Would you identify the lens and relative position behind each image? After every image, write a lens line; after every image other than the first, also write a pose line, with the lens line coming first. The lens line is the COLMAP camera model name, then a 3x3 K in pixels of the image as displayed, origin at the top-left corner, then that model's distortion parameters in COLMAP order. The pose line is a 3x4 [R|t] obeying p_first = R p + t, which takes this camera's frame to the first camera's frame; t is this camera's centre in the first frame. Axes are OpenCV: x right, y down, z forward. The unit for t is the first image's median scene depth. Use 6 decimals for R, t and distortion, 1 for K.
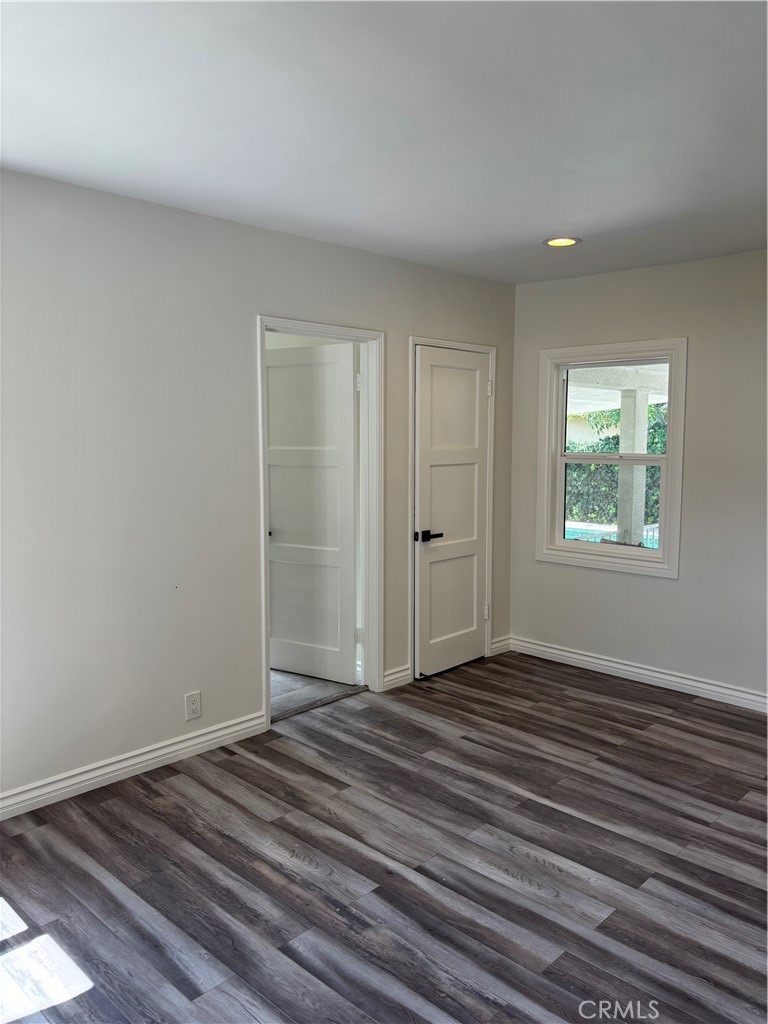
lens RADIAL K [[760.2, 0, 379.6], [0, 760.2, 513.6], [0, 0, 1]] dist [0.034237, -0.036696]
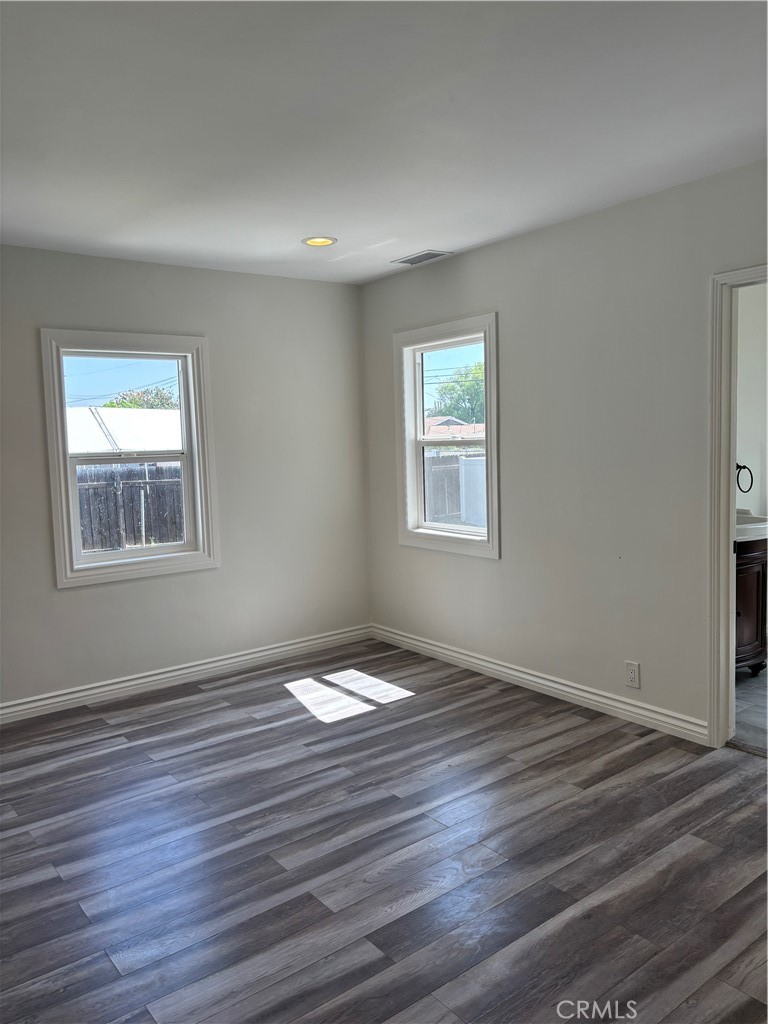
lens RADIAL K [[760.2, 0, 382.0], [0, 760.2, 510.3], [0, 0, 1]] dist [0.034237, -0.036696]
pose [[-0.130153, 0.100318, -0.986406, 0.954303], [-0.065478, 0.991827, 0.109509, -0.075492], [0.989329, 0.078840, -0.122521, 0.905748]]
